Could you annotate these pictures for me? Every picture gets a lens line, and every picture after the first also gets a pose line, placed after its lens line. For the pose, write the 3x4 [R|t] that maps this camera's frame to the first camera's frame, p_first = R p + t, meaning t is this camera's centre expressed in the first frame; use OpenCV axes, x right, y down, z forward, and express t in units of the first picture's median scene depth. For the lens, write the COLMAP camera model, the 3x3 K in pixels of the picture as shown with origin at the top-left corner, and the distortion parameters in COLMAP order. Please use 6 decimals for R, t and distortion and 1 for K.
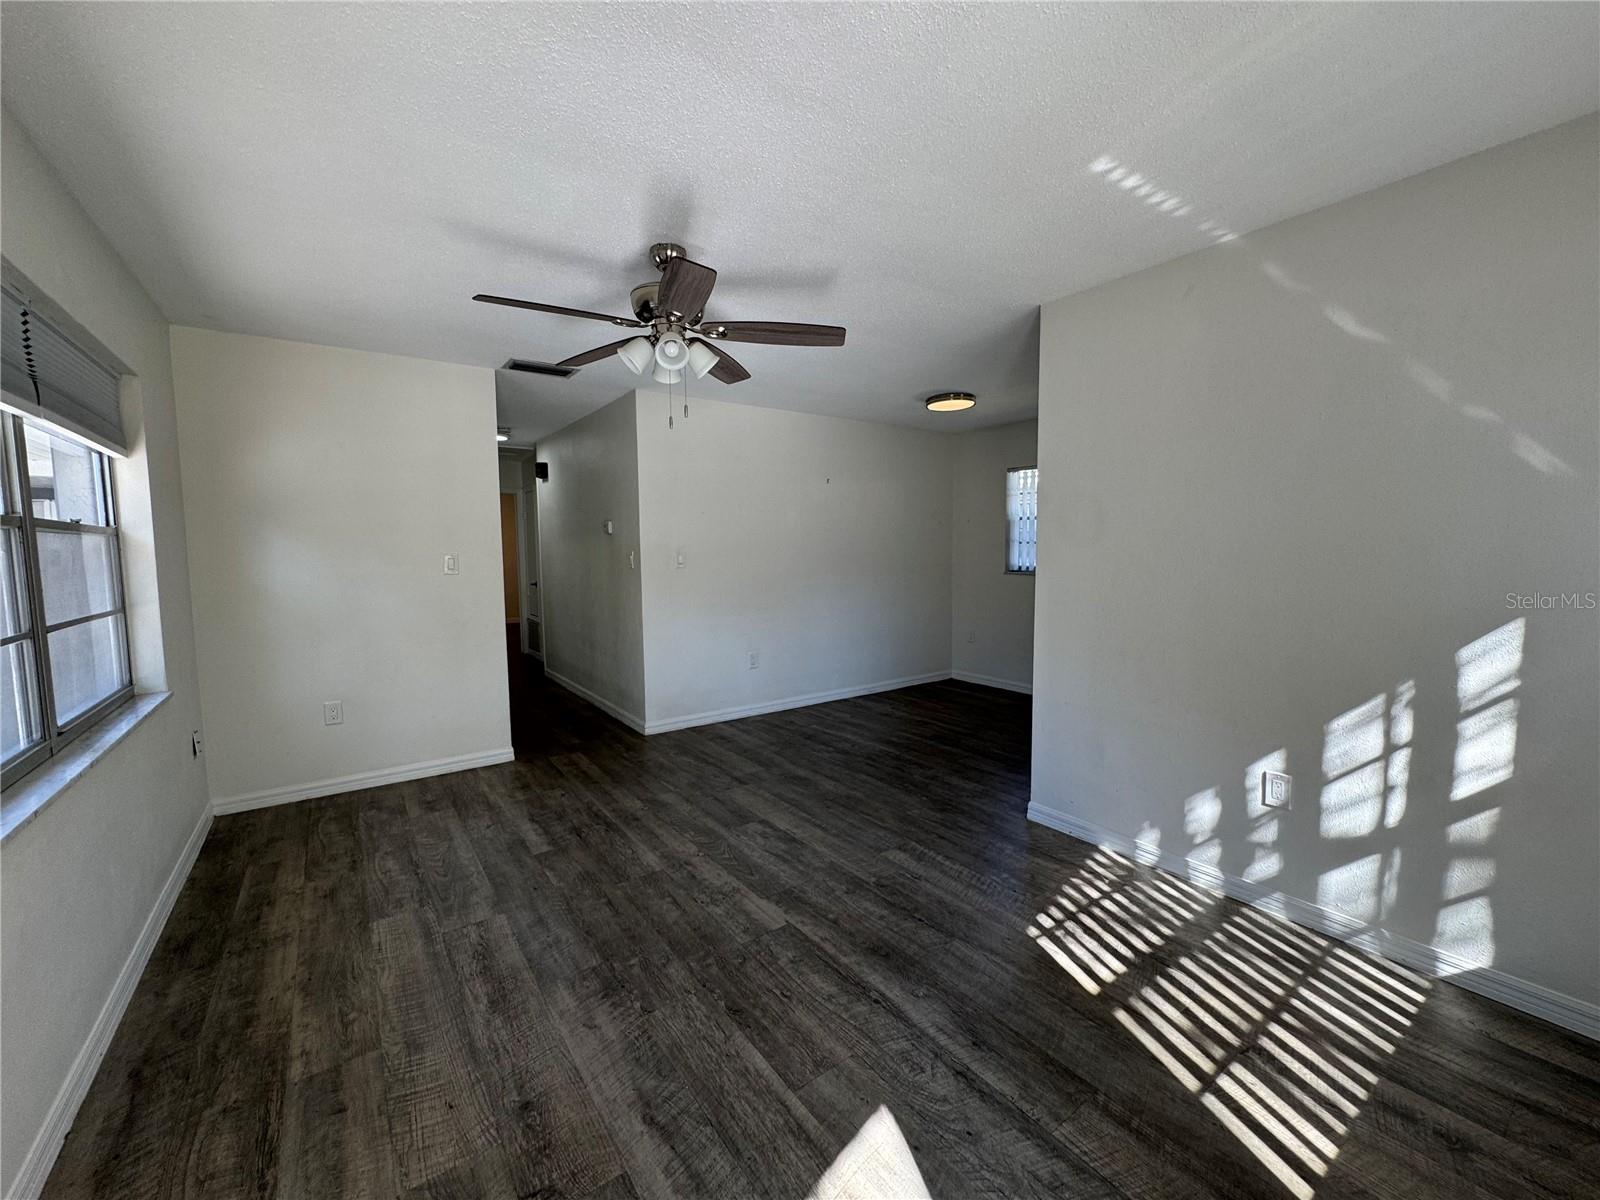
lens RADIAL K [[644.8, 0, 800.3], [0, 644.8, 602.4], [0, 0, 1]] dist [-0.003116, 0.000544]
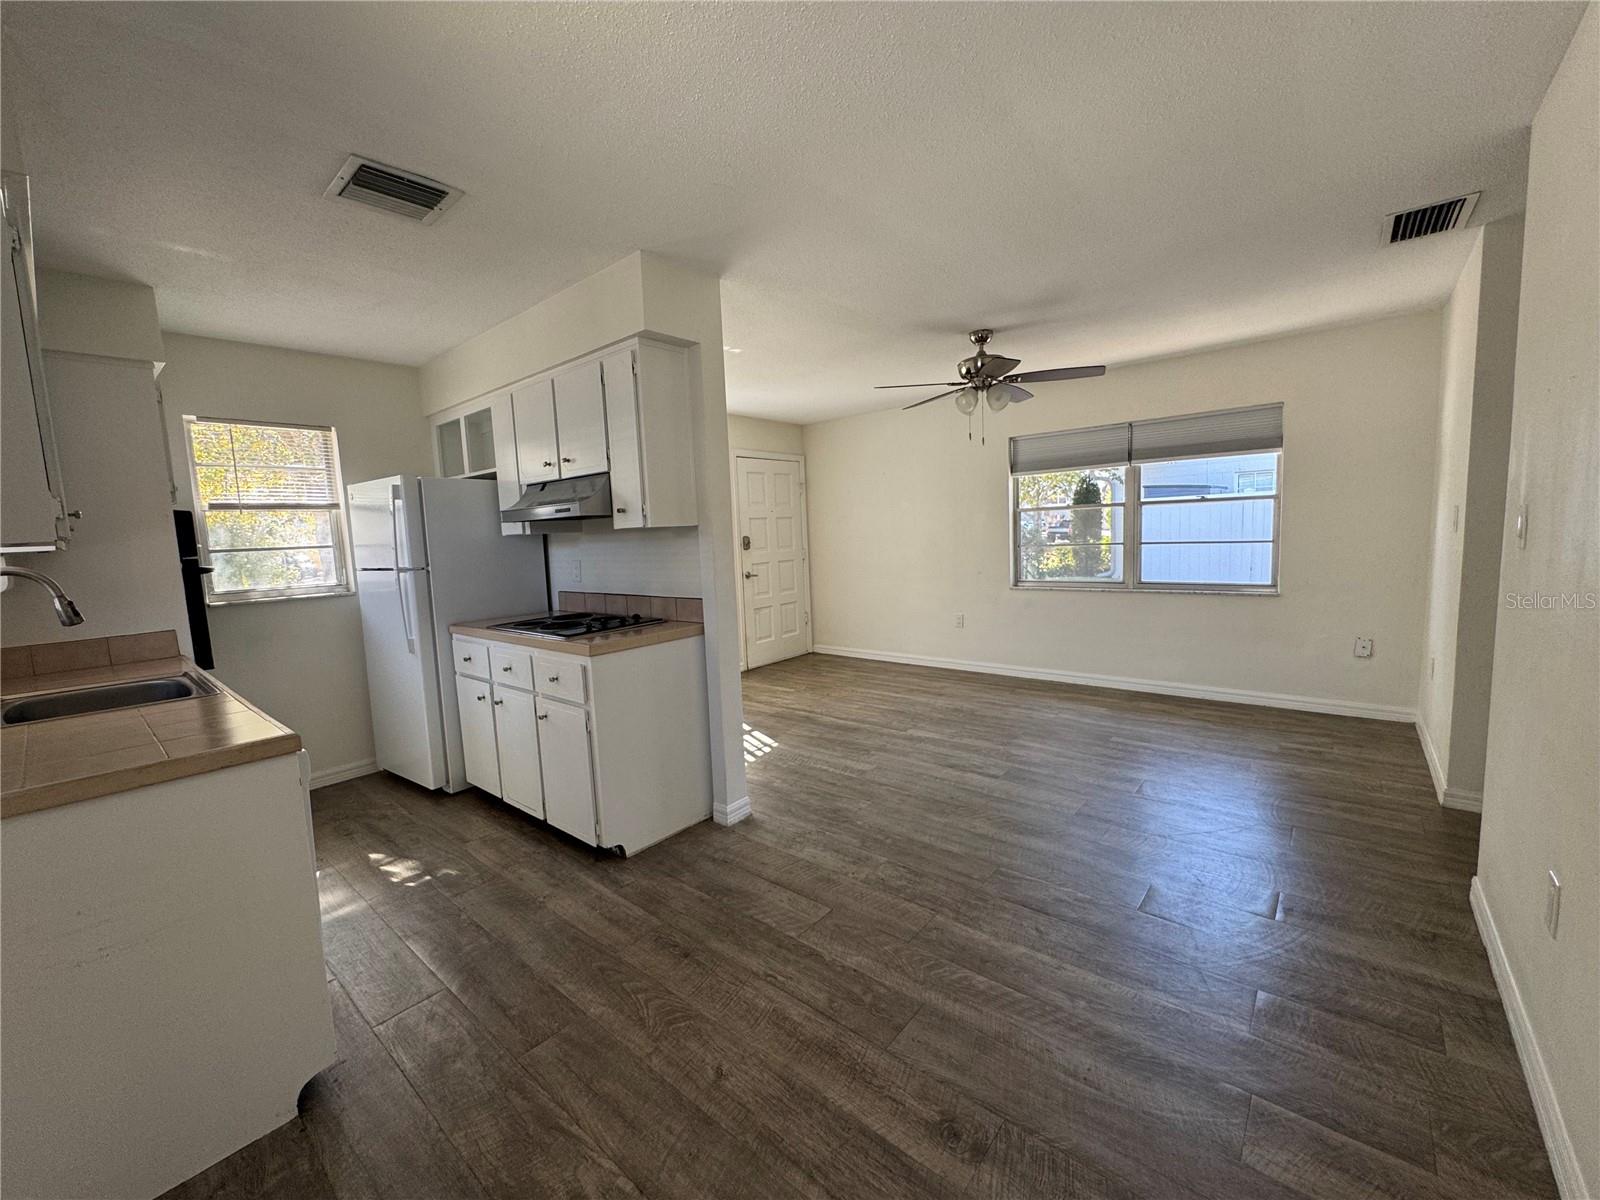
lens RADIAL K [[644.8, 0, 804.1], [0, 644.8, 596.0], [0, 0, 1]] dist [-0.003116, 0.000544]
pose [[-0.969260, 0.074158, -0.234598, 0.635302], [0.030200, 0.982144, 0.185689, -0.218142], [0.244180, 0.172896, -0.954193, 2.511359]]
